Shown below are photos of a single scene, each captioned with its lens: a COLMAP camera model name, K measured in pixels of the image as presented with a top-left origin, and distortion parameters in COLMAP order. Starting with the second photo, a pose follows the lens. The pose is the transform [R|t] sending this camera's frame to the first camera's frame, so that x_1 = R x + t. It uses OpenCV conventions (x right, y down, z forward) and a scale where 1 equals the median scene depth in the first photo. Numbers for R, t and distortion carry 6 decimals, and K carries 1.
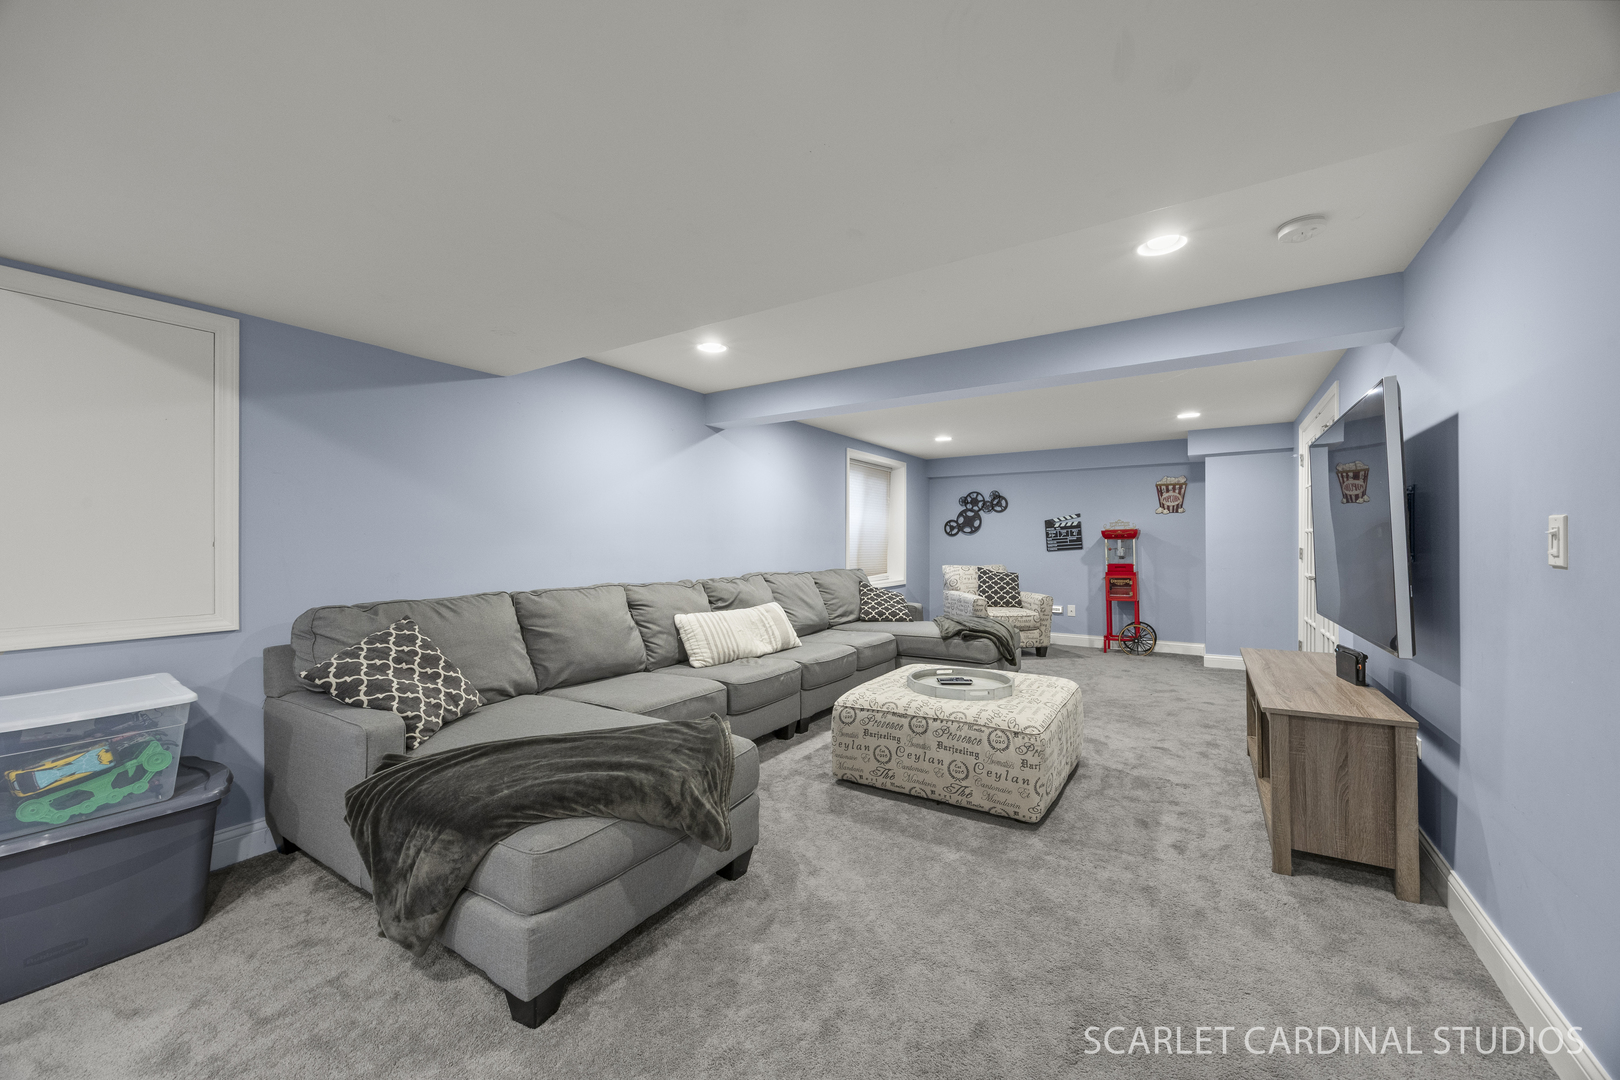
lens RADIAL K [[608.8, 0, 808.6], [0, 608.8, 547.1], [0, 0, 1]] dist [-0.008751, -0.000119]
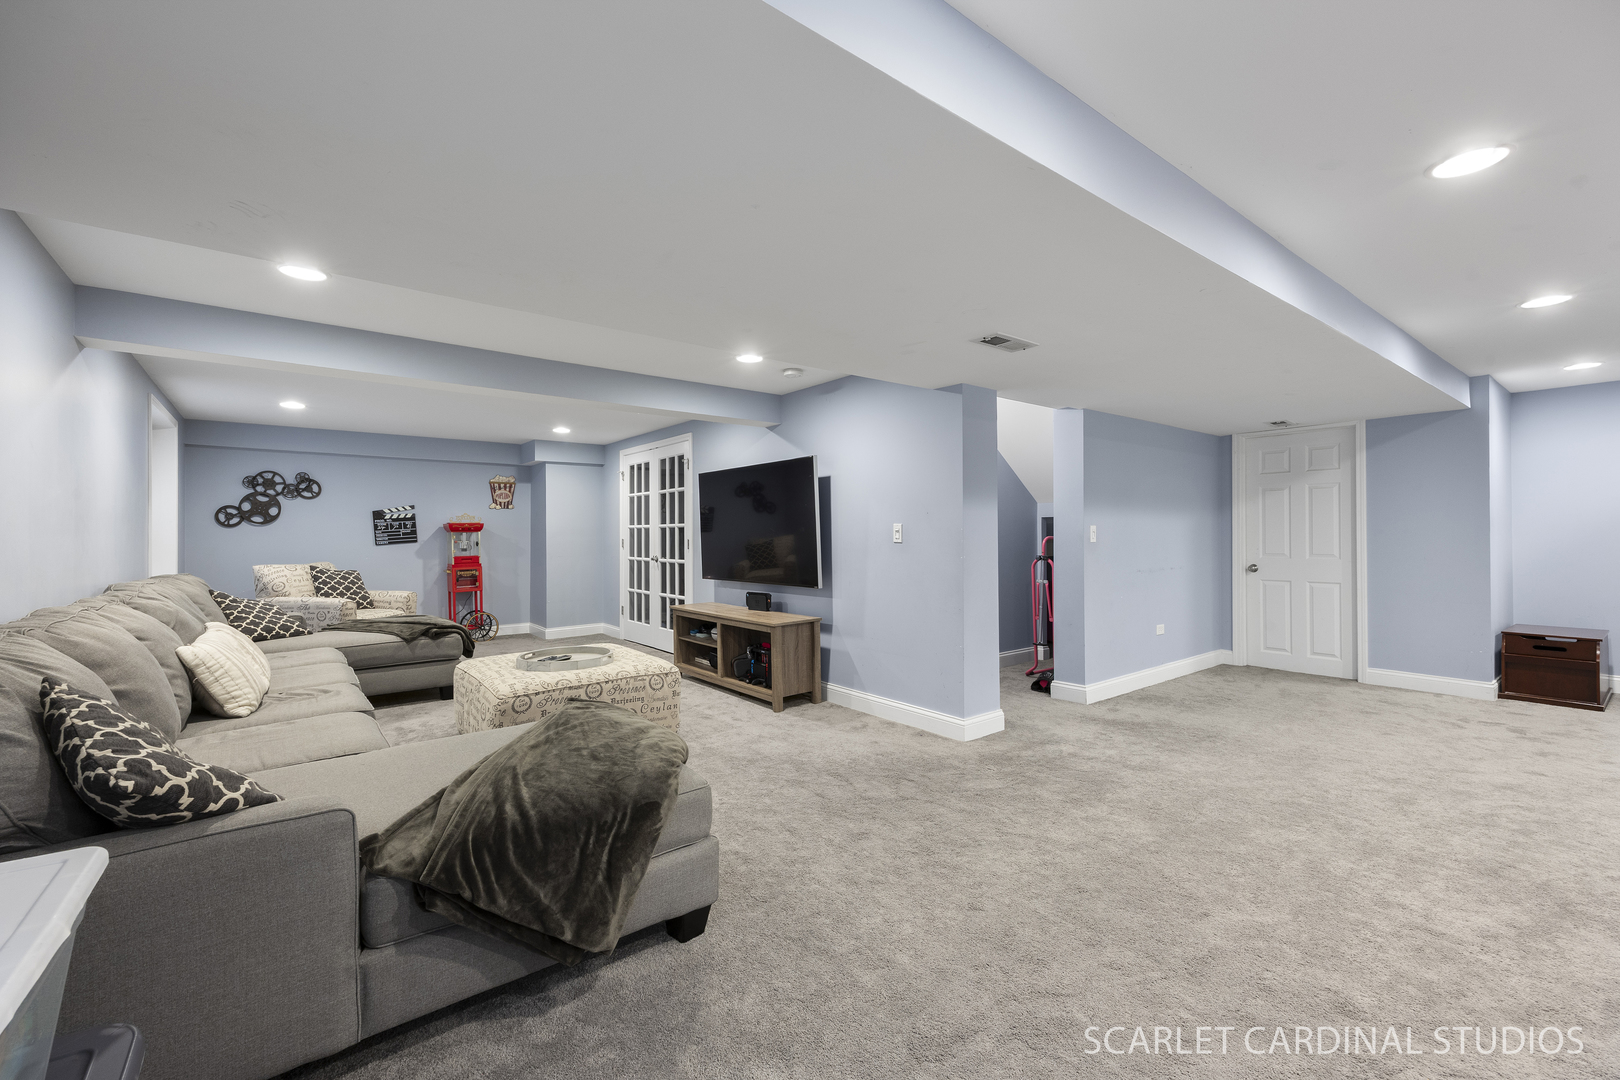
lens RADIAL K [[659.6, 0, 808.7], [0, 659.6, 532.8], [0, 0, 1]] dist [-0.000372, -0.000045]
pose [[0.325207, 0.003221, 0.945637, -0.356853], [0.009201, 0.999936, -0.006570, 0.000802], [-0.945598, 0.010837, 0.325157, 0.079320]]
